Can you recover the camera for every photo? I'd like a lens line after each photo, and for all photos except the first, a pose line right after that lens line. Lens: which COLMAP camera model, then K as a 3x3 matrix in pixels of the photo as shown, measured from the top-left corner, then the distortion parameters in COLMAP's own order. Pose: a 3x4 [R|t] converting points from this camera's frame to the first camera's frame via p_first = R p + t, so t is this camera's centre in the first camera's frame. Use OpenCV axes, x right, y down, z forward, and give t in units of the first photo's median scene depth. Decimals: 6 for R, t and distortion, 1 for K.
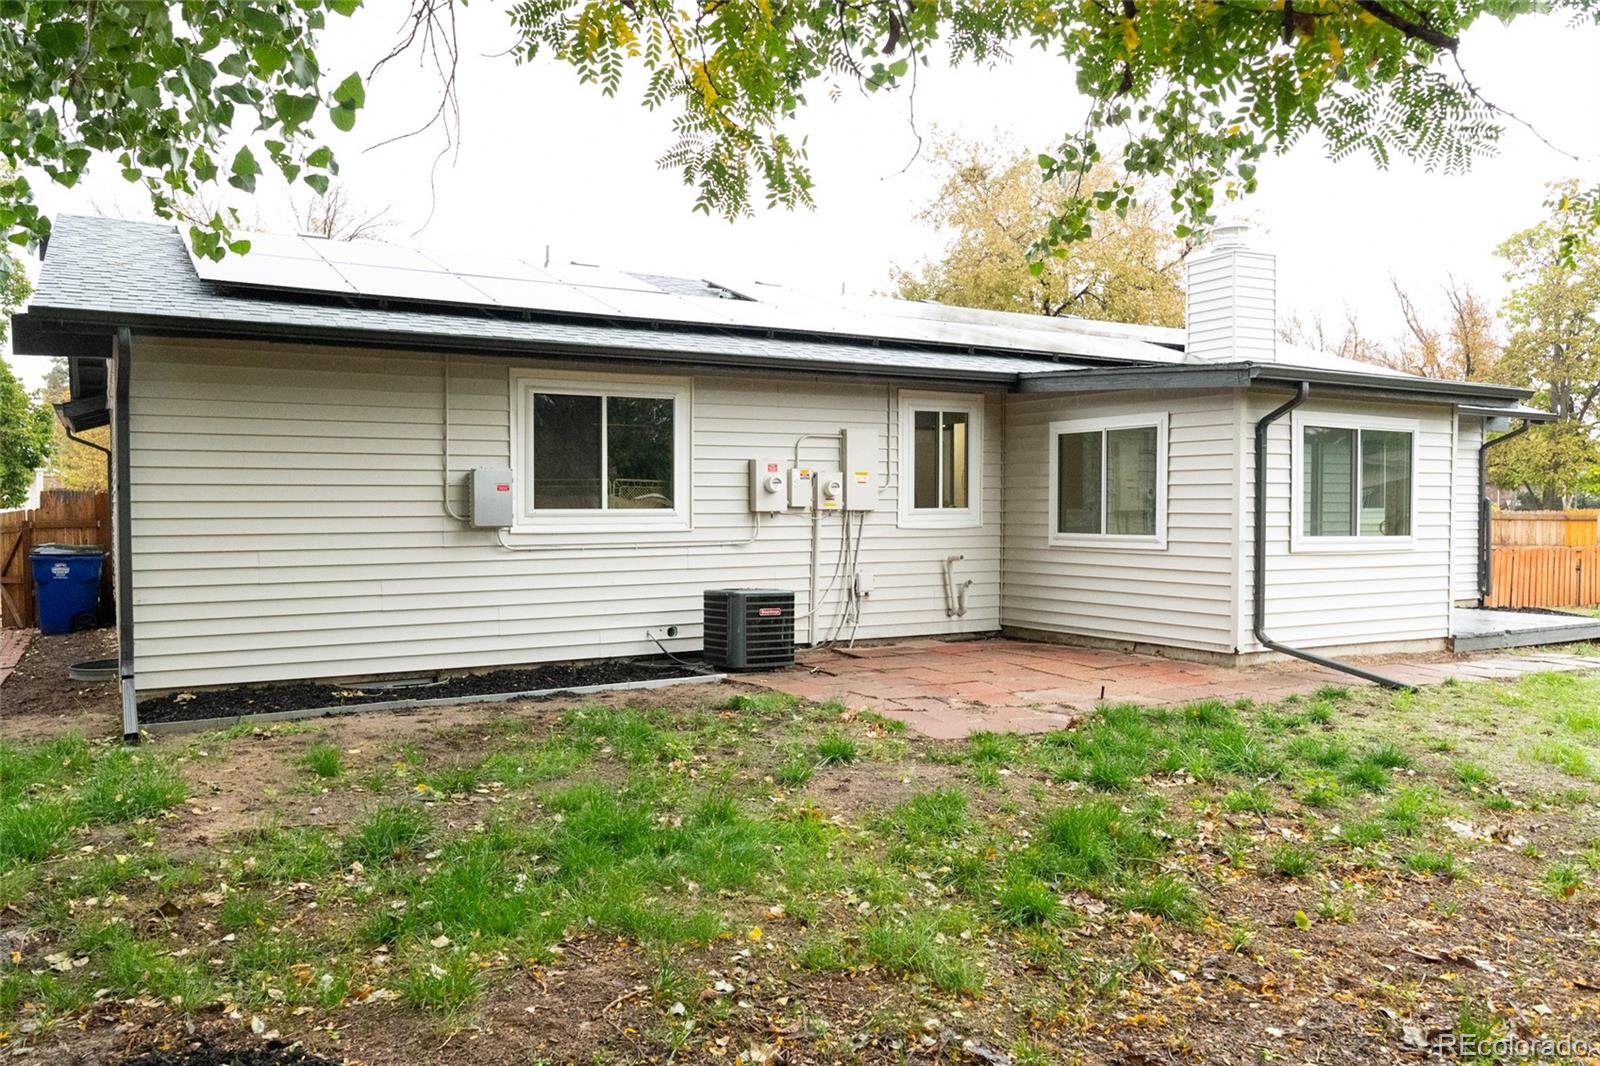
lens RADIAL K [[1177.1, 0, 801.6], [0, 1177.1, 532.0], [0, 0, 1]] dist [0.003904, 0.004327]
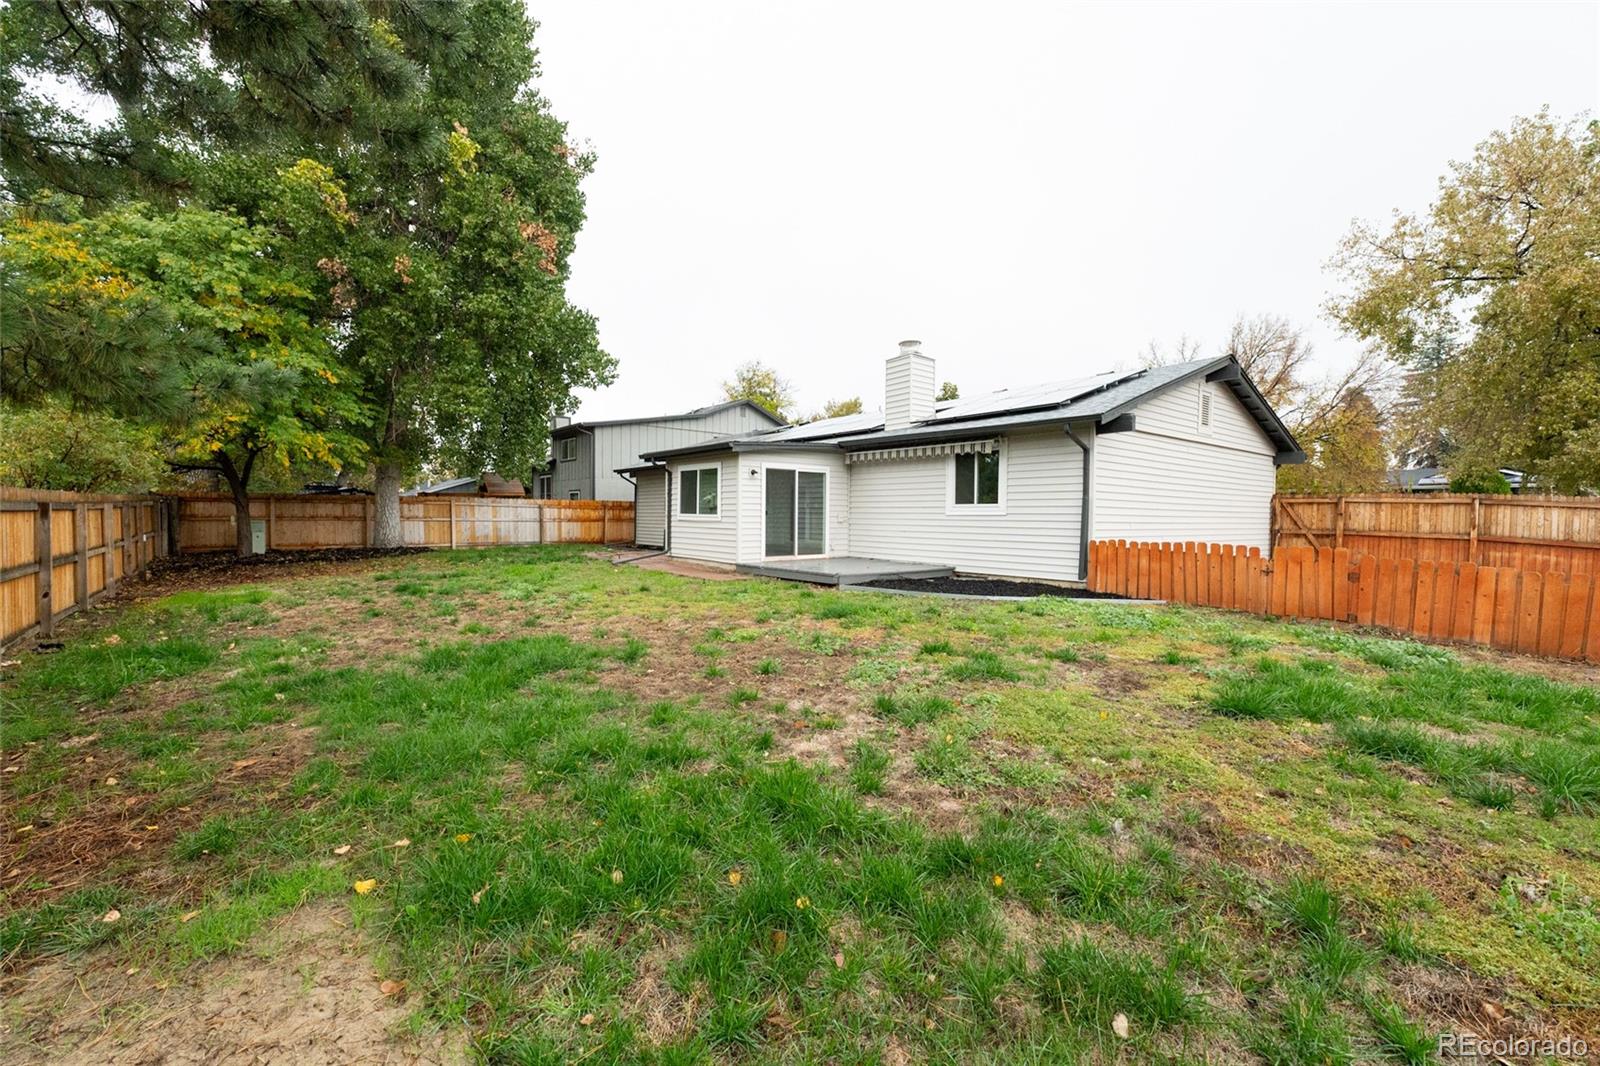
lens RADIAL K [[663.7, 0, 798.2], [0, 663.7, 533.0], [0, 0, 1]] dist [0.010830, 0.000454]
pose [[0.151017, 0.026935, -0.988164, 1.895455], [-0.032597, 0.999221, 0.022255, 0.004865], [0.987994, 0.028850, 0.151778, 1.026243]]
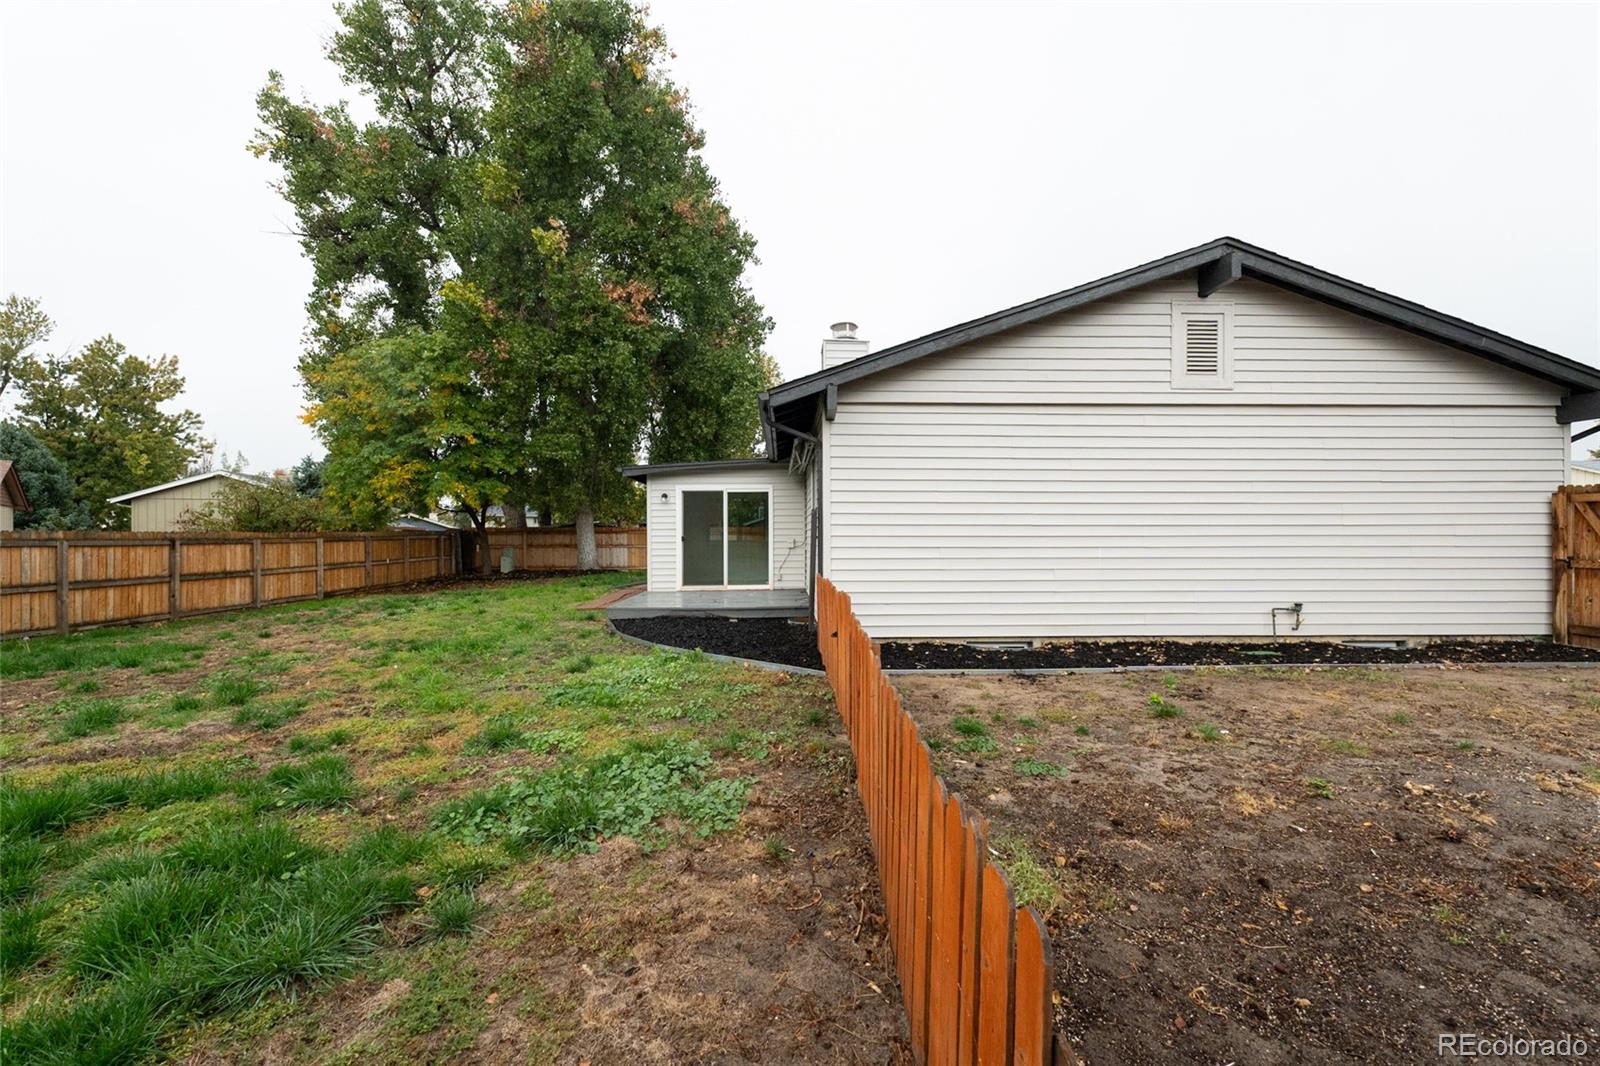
lens RADIAL K [[663.7, 0, 799.0], [0, 663.7, 544.0], [0, 0, 1]] dist [0.010830, 0.000454]
pose [[-0.452412, 0.010240, -0.891750, 1.718156], [-0.016441, 0.999668, 0.019821, -0.010777], [0.891657, 0.023629, -0.452094, 1.532853]]
